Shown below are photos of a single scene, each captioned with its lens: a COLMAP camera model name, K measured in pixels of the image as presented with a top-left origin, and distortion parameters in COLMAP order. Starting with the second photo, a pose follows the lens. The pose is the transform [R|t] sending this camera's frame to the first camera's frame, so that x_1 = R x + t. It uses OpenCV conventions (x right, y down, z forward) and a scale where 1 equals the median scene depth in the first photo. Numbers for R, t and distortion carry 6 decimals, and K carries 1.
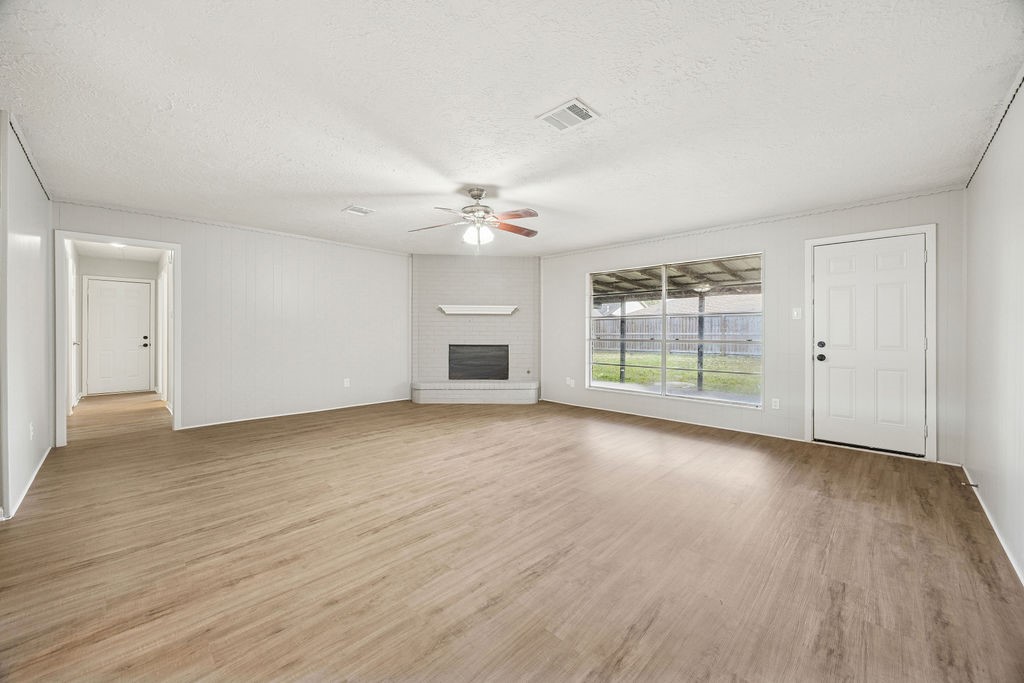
lens RADIAL K [[393.4, 0, 514.1], [0, 393.4, 334.4], [0, 0, 1]] dist [-0.008004, -0.000309]
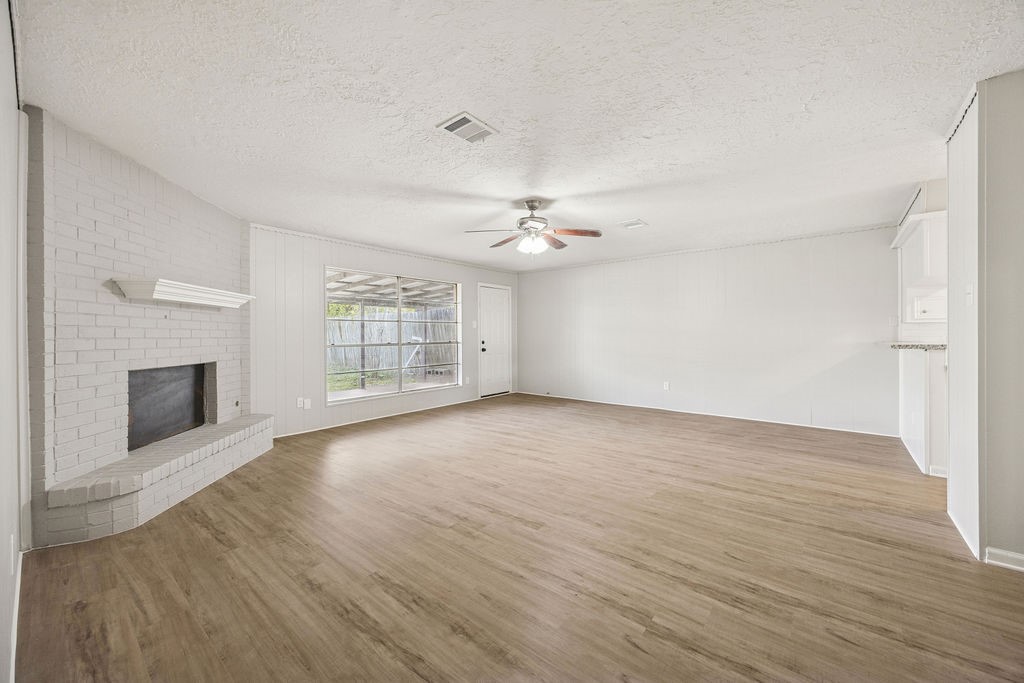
lens RADIAL K [[393.4, 0, 509.5], [0, 393.4, 335.1], [0, 0, 1]] dist [-0.008004, -0.000309]
pose [[-0.081242, -0.004563, 0.996684, -1.398744], [0.013445, 0.999894, 0.005673, -0.022627], [-0.996604, 0.013861, -0.081172, 1.418304]]
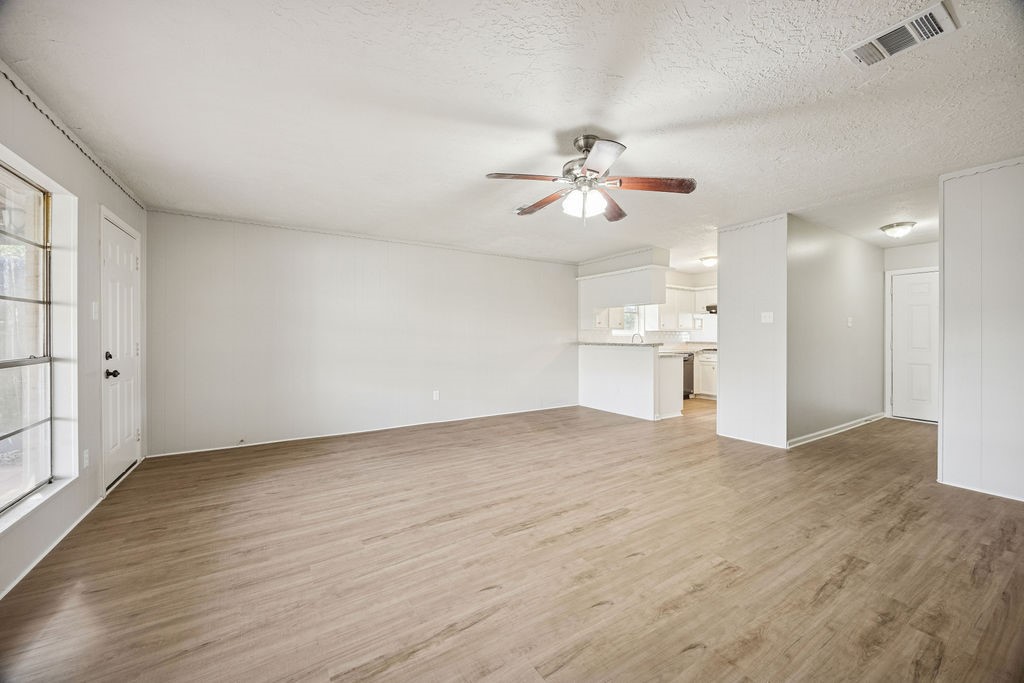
lens RADIAL K [[386.4, 0, 515.3], [0, 386.4, 336.0], [0, 0, 1]] dist [-0.005632, 0.000493]
pose [[-0.972420, -0.003403, 0.233211, -0.163897], [-0.001065, 0.999948, 0.010149, -0.027179], [-0.233234, 0.009620, -0.972373, 2.100981]]
